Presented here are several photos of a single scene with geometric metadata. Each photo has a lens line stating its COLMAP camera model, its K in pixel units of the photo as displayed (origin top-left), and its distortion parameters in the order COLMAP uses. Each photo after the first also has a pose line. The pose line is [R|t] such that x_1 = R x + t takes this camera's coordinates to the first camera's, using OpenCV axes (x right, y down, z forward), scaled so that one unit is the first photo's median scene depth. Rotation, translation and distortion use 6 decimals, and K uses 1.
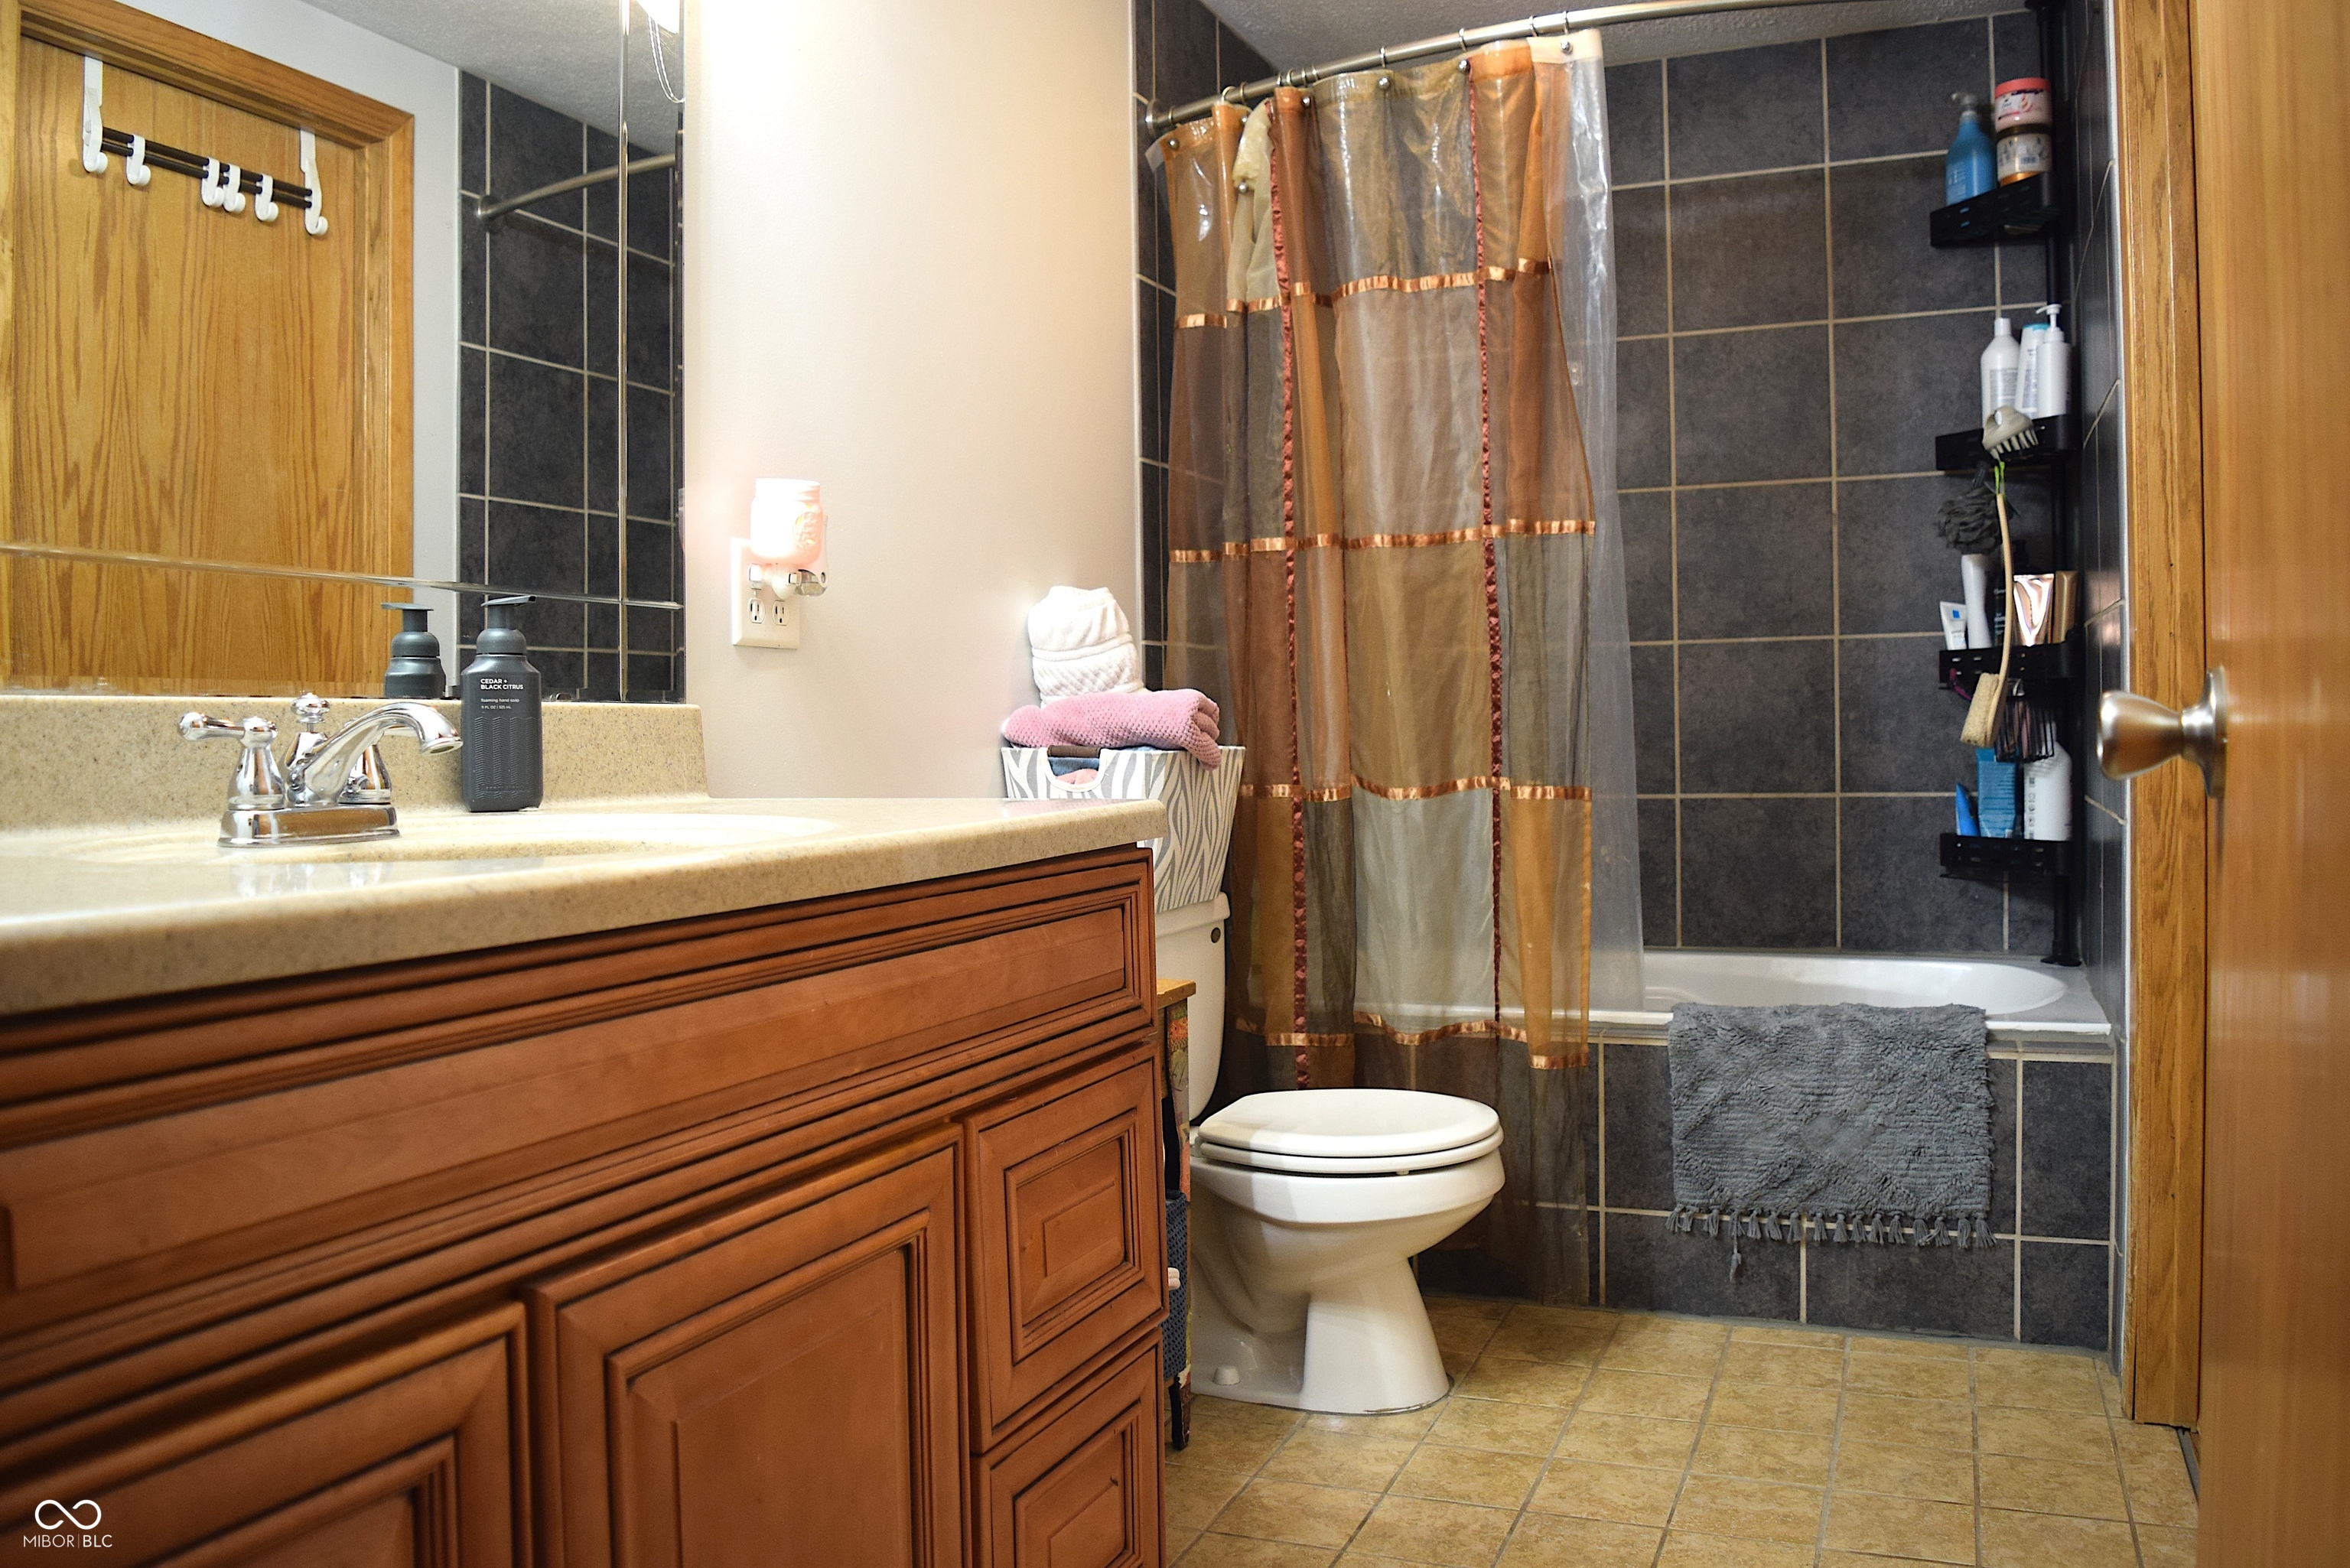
lens RADIAL K [[1852.5, 0, 1140.0], [0, 1852.5, 761.3], [0, 0, 1]] dist [-0.101267, 0.030950]
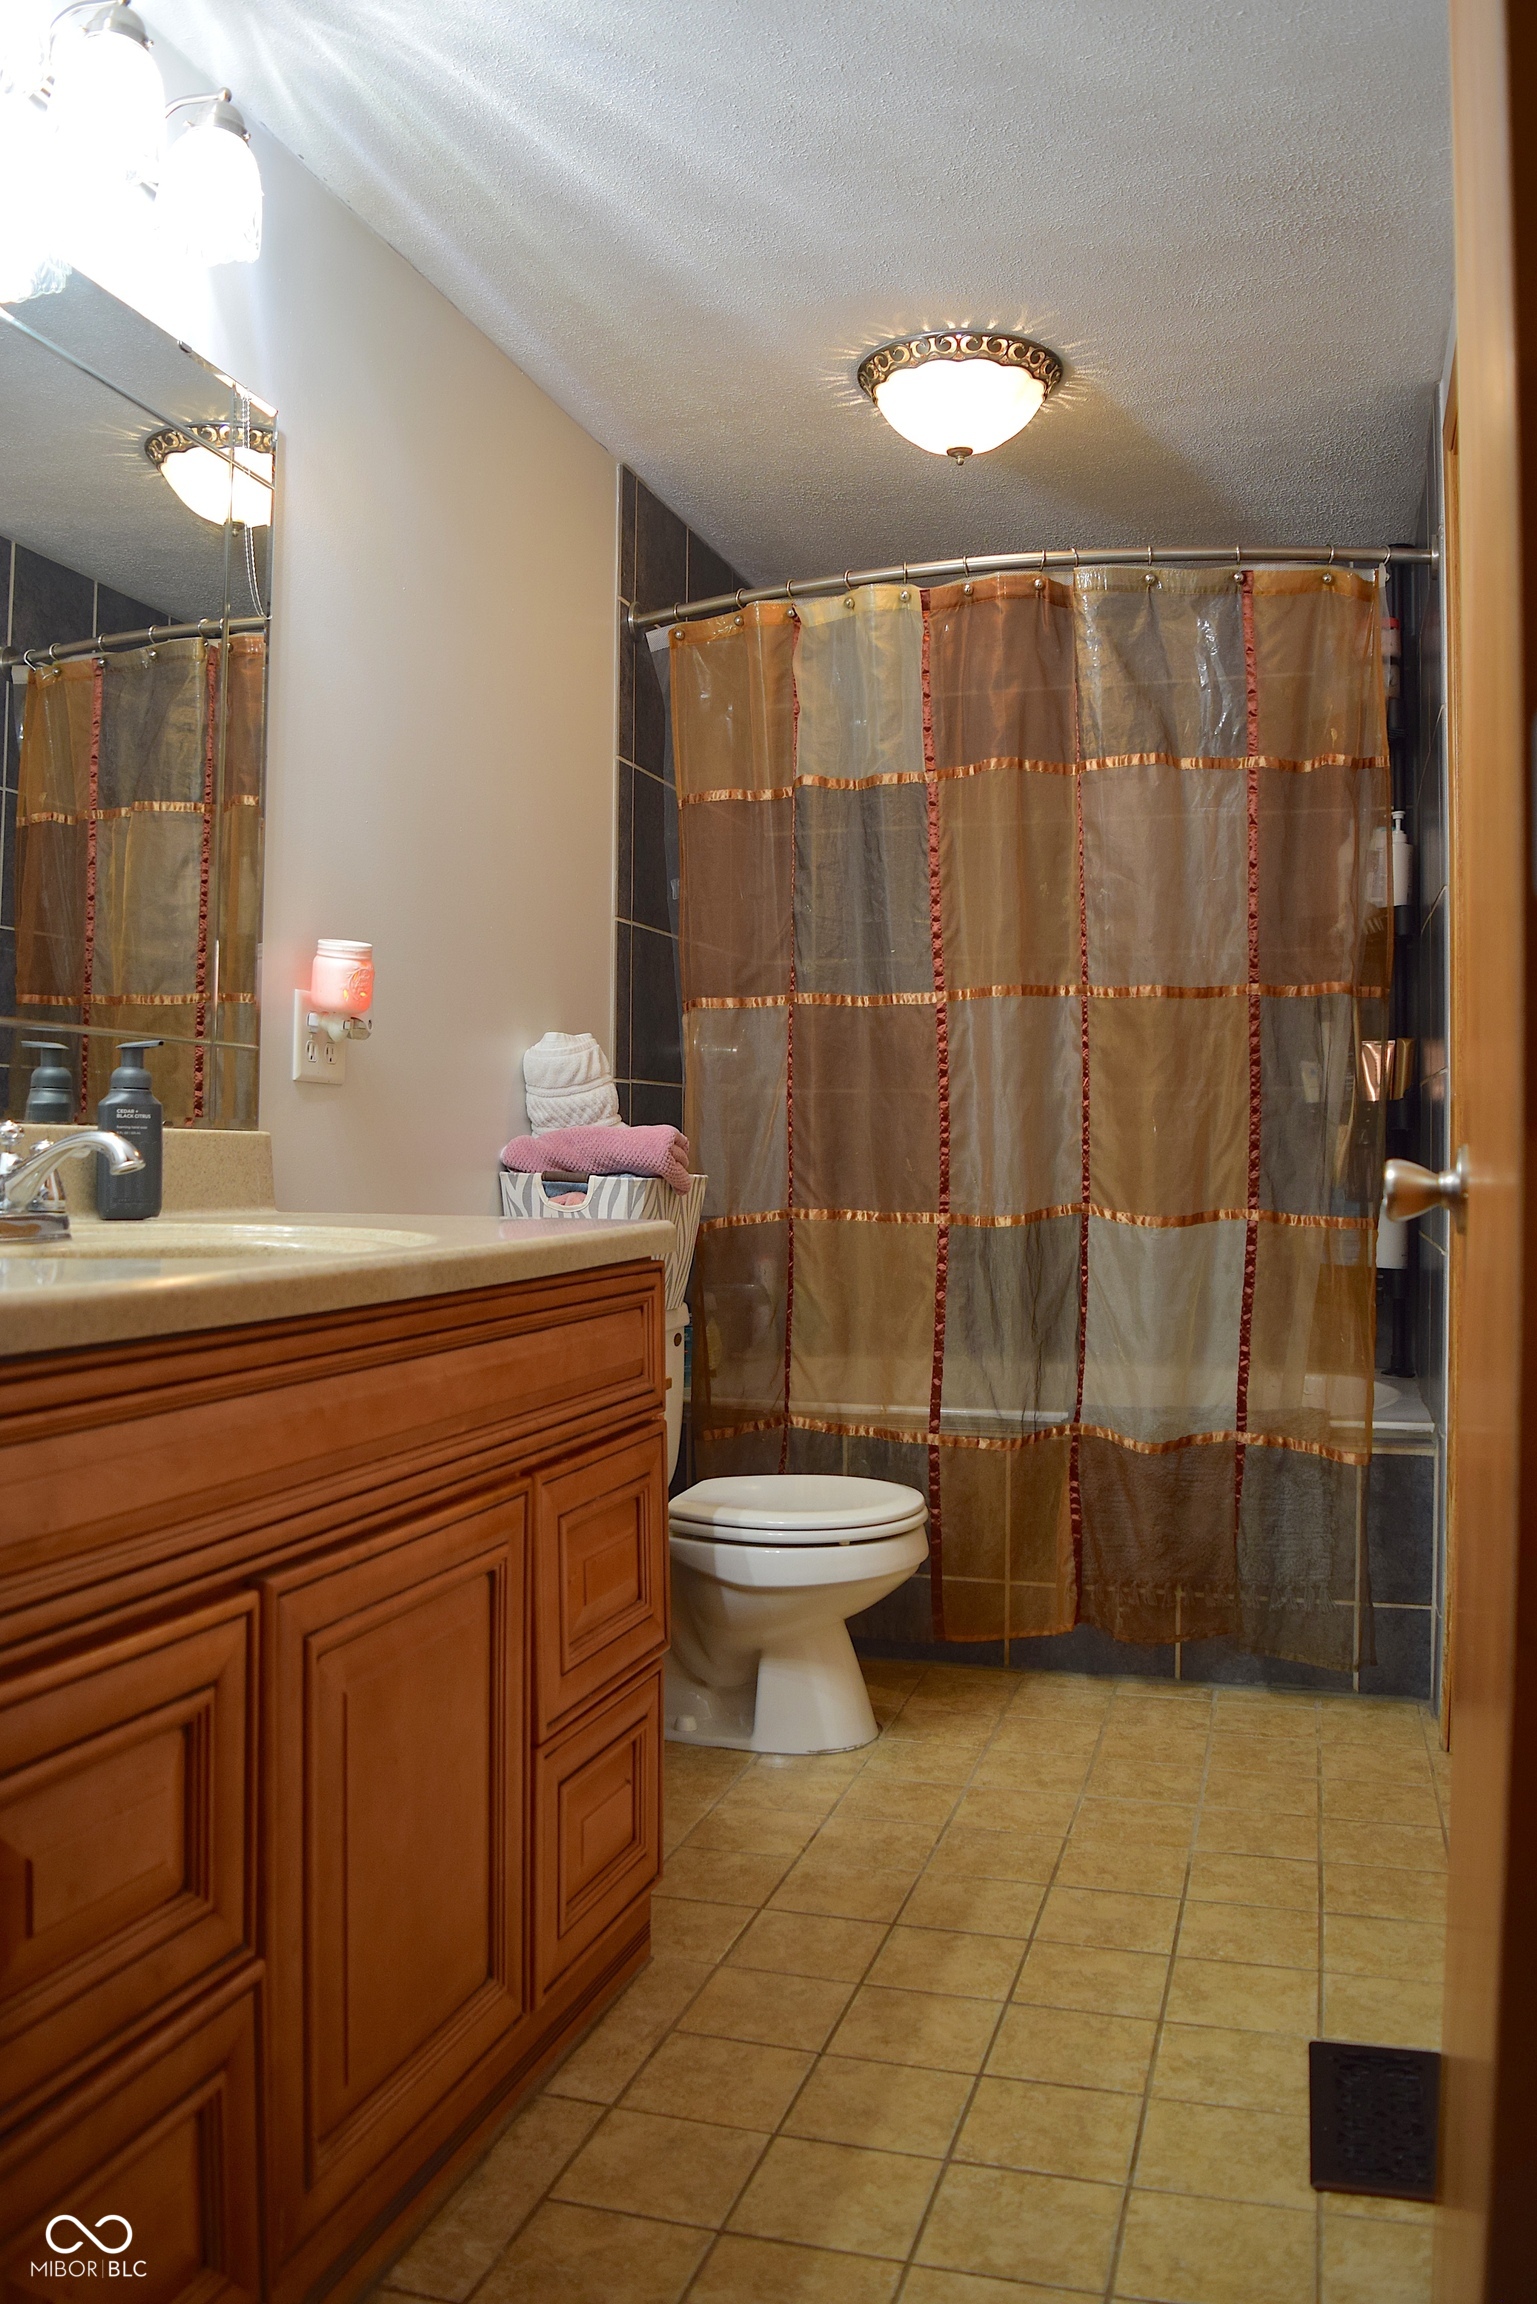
lens RADIAL K [[1816.3, 0, 735.0], [0, 1816.3, 1123.3], [0, 0, 1]] dist [-0.101267, 0.030950]
pose [[0.993980, 0.023971, 0.106905, -0.062980], [-0.020507, 0.999232, -0.033380, -0.003574], [-0.107623, 0.030987, 0.993709, -0.160040]]
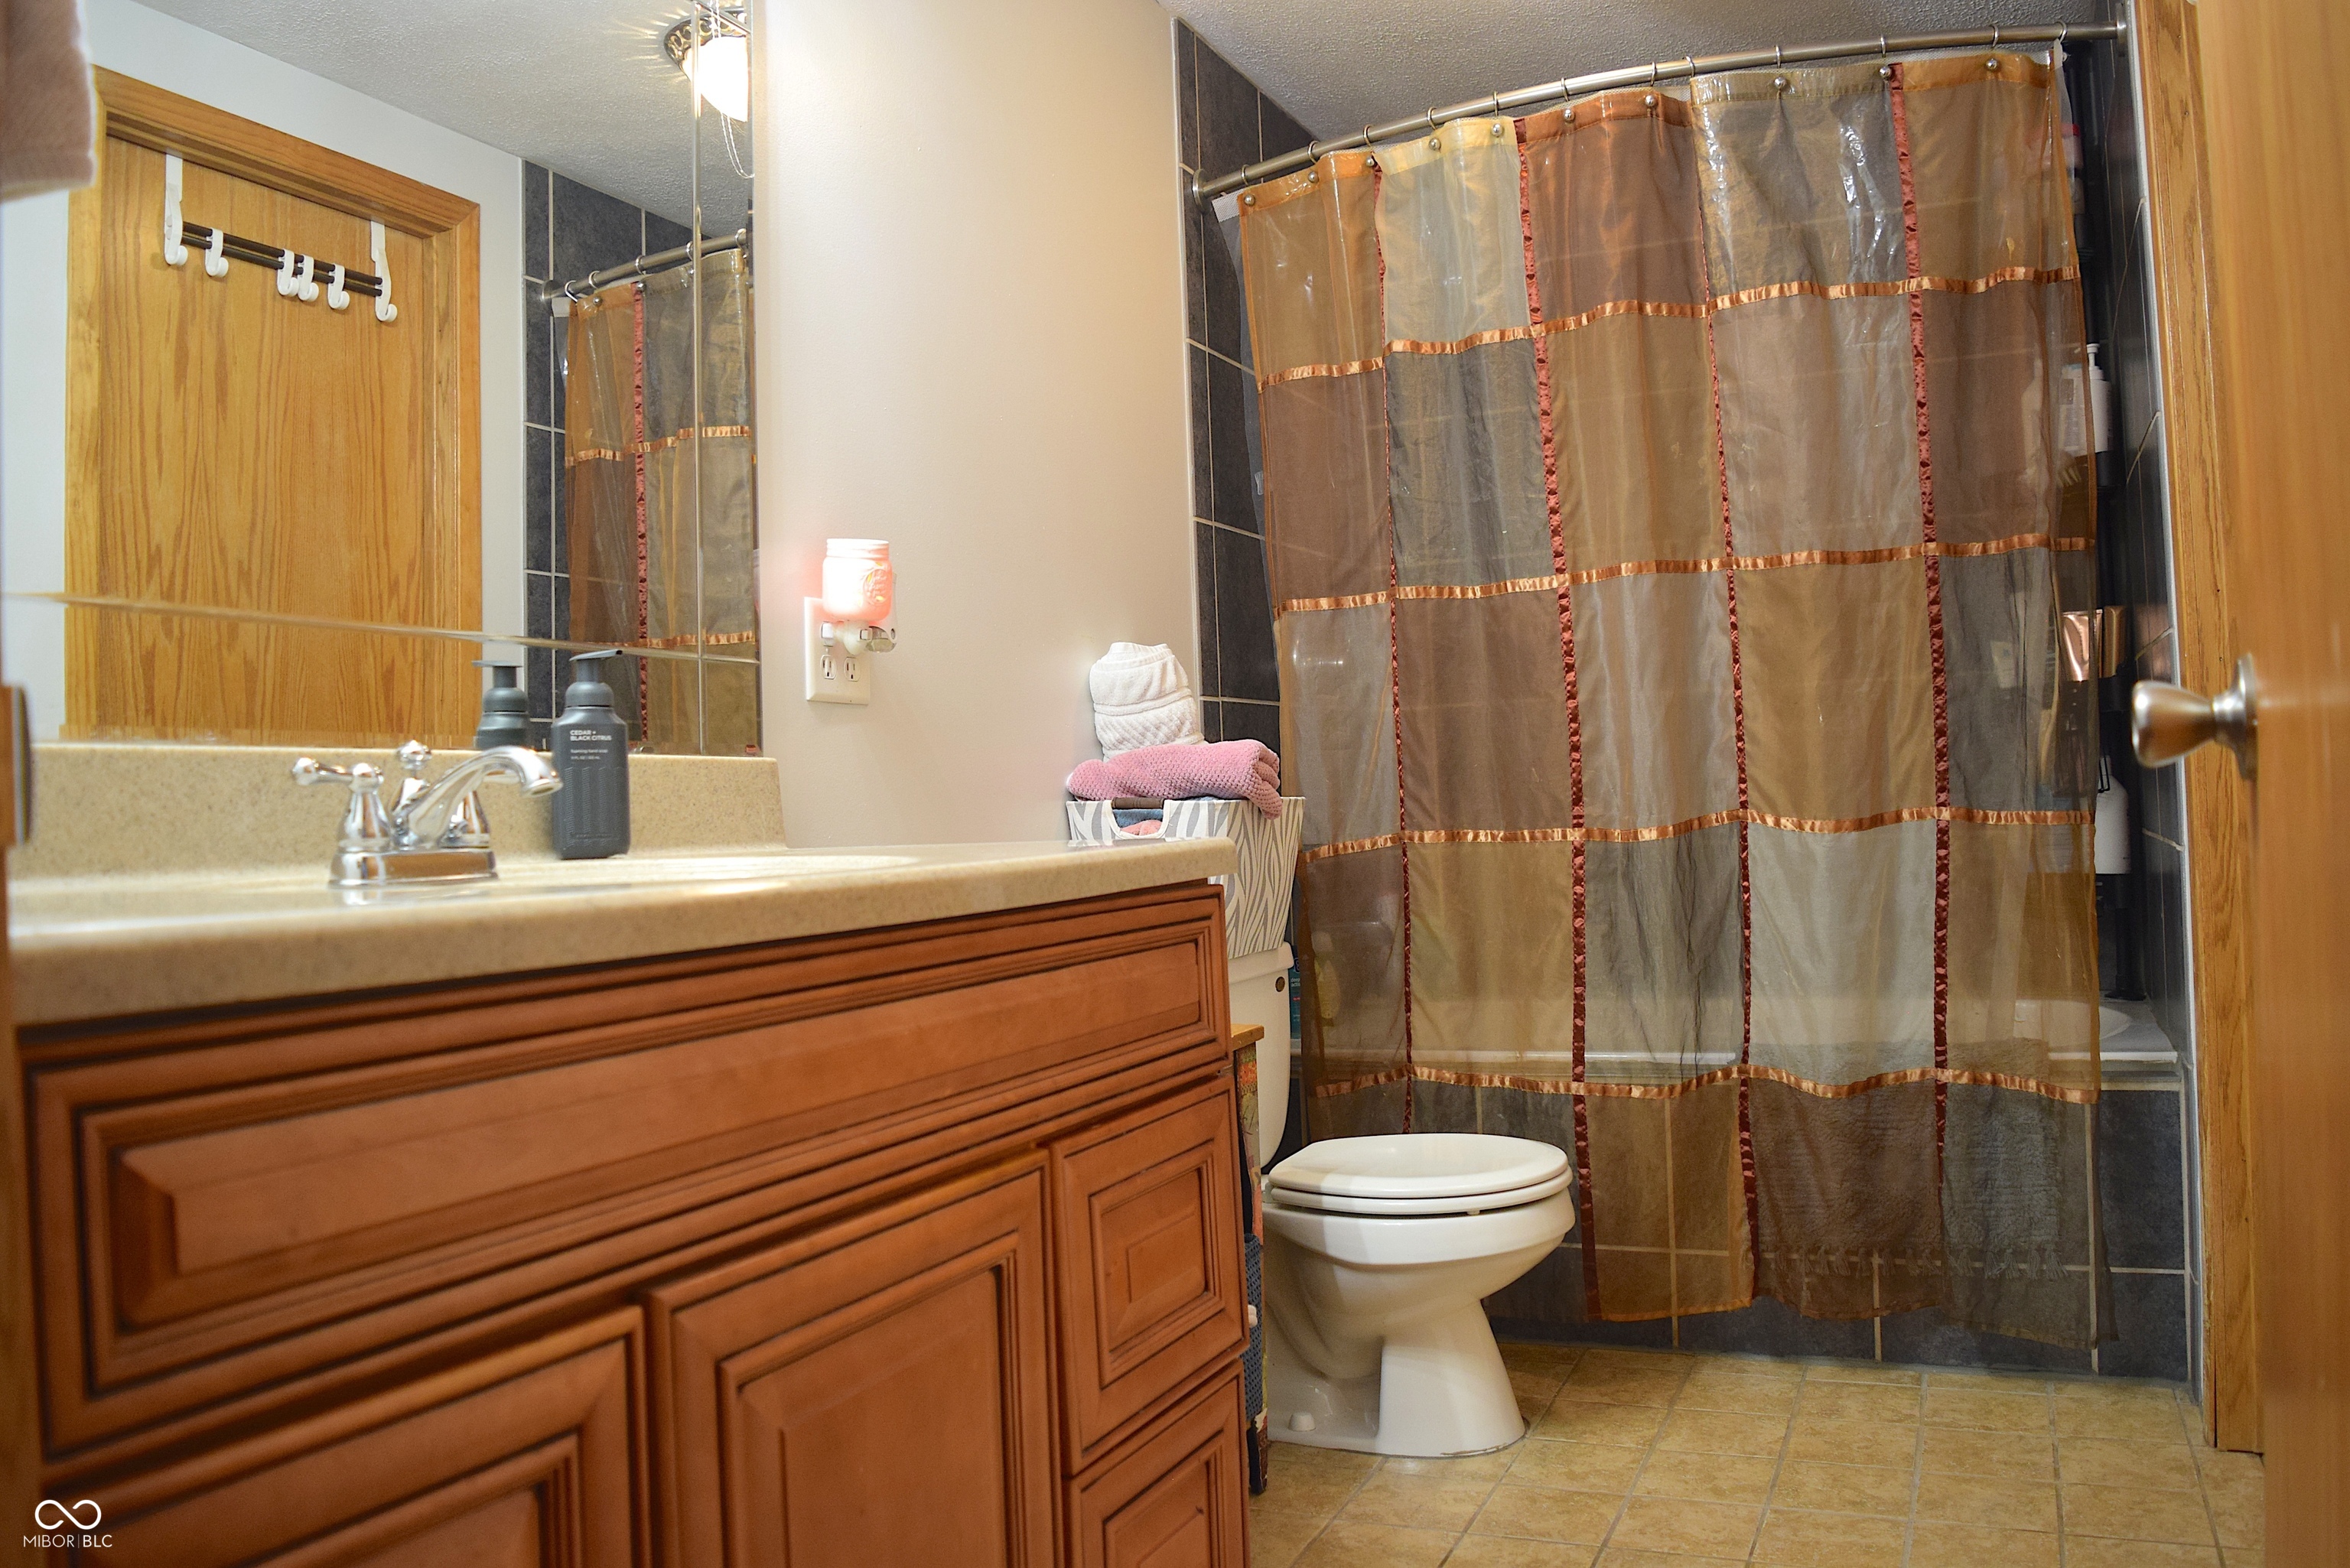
lens RADIAL K [[1852.5, 0, 1146.8], [0, 1852.5, 754.7], [0, 0, 1]] dist [-0.101267, 0.030950]
pose [[0.999511, -0.022097, -0.022106, -0.009347], [0.021103, 0.998798, -0.044248, 0.016154], [0.023057, 0.043760, 0.998776, -0.020658]]
